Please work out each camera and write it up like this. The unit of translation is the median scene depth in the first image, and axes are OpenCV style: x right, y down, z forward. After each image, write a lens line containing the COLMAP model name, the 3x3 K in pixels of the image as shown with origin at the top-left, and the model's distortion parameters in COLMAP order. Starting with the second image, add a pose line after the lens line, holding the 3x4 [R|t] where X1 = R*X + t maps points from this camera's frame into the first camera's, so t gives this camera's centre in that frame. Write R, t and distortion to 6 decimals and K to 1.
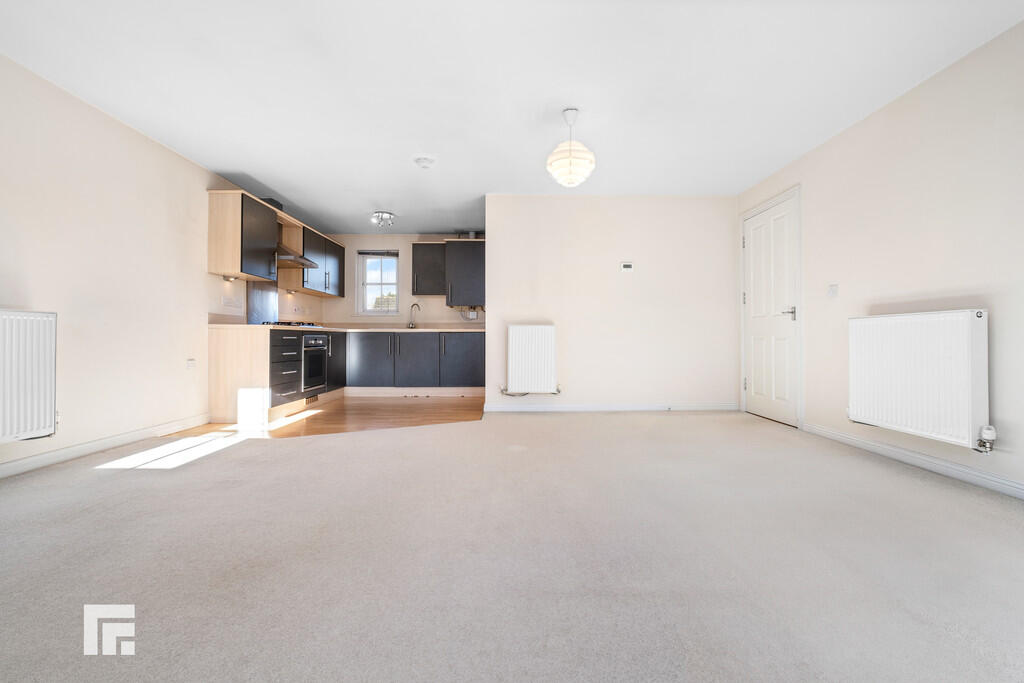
lens RADIAL K [[440.6, 0, 510.7], [0, 440.6, 338.3], [0, 0, 1]] dist [-0.002599, 0.000040]
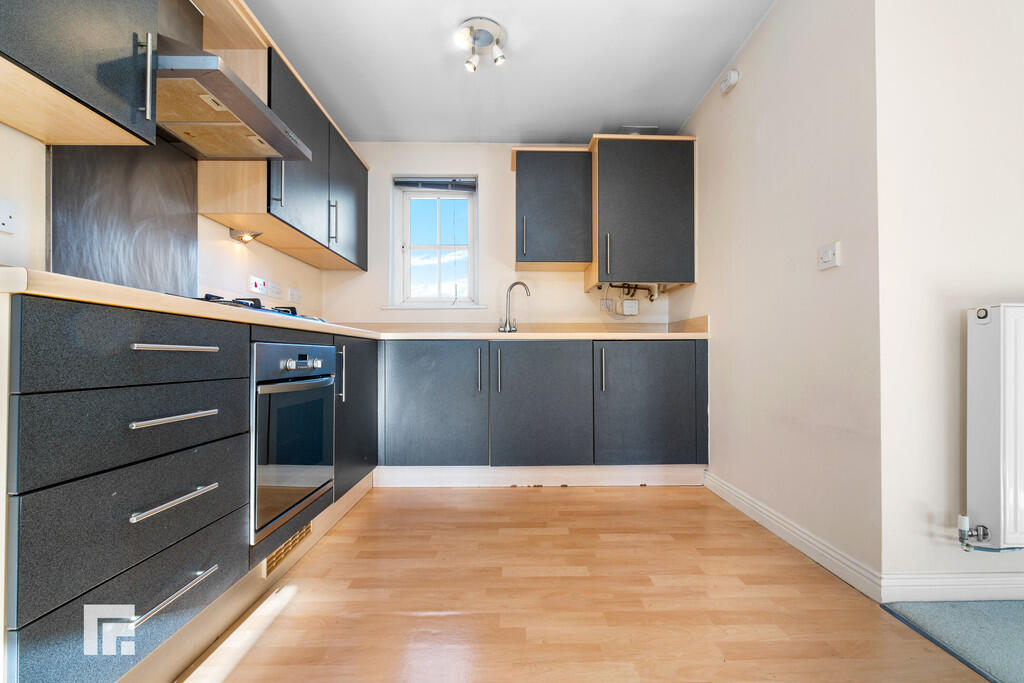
lens RADIAL K [[440.6, 0, 521.8], [0, 440.6, 356.6], [0, 0, 1]] dist [-0.002599, 0.000040]
pose [[0.999739, -0.002054, 0.022767, -0.239022], [0.001999, 0.999995, 0.002429, 0.001936], [-0.022772, -0.002383, 0.999738, 0.557213]]
